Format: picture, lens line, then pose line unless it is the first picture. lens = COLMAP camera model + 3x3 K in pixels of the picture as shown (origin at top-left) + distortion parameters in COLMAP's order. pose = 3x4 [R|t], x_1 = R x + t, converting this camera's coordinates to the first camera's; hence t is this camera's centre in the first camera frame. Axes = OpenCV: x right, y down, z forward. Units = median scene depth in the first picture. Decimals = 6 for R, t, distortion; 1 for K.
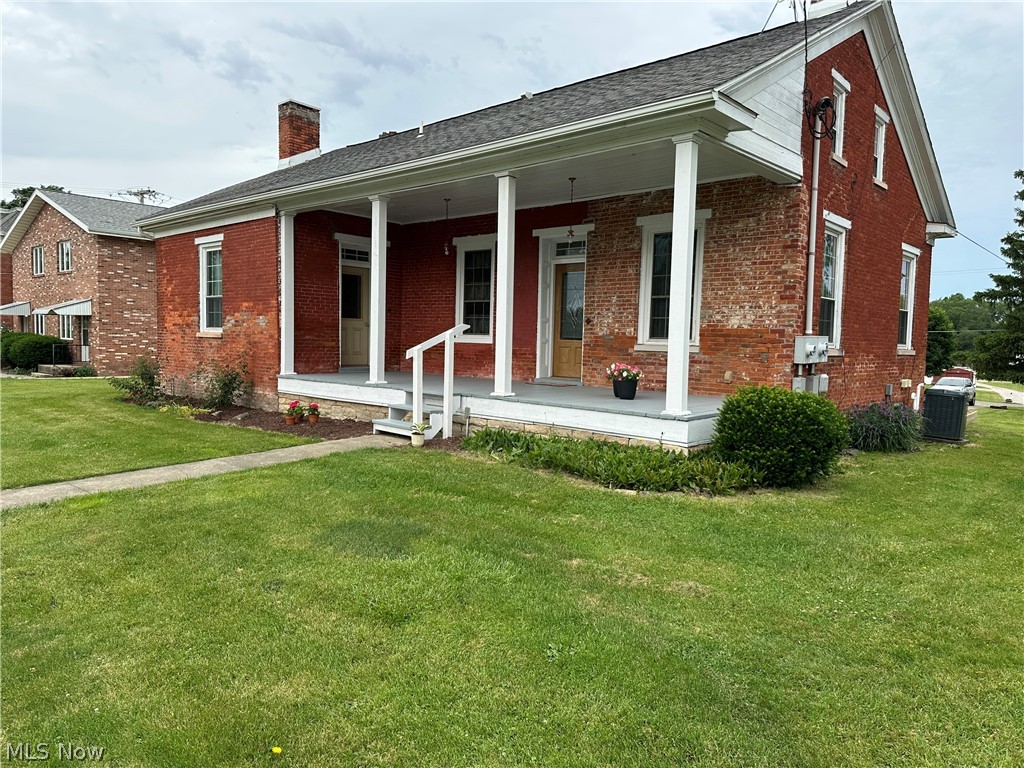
lens RADIAL K [[717.5, 0, 514.5], [0, 717.5, 381.5], [0, 0, 1]] dist [-0.003626, -0.013925]
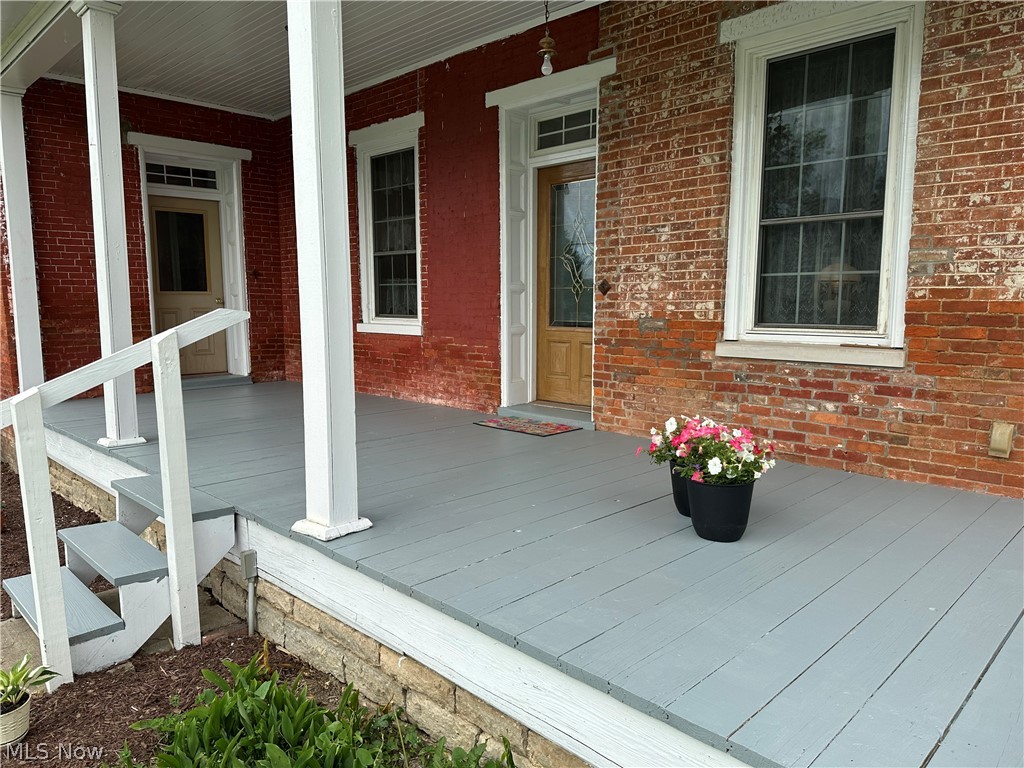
lens RADIAL K [[717.5, 0, 509.1], [0, 717.5, 391.5], [0, 0, 1]] dist [-0.003626, -0.013925]
pose [[0.998244, -0.019683, -0.055869, 0.070402], [0.023321, 0.997598, 0.065230, -0.052382], [0.054450, -0.066418, 0.996305, 0.577360]]
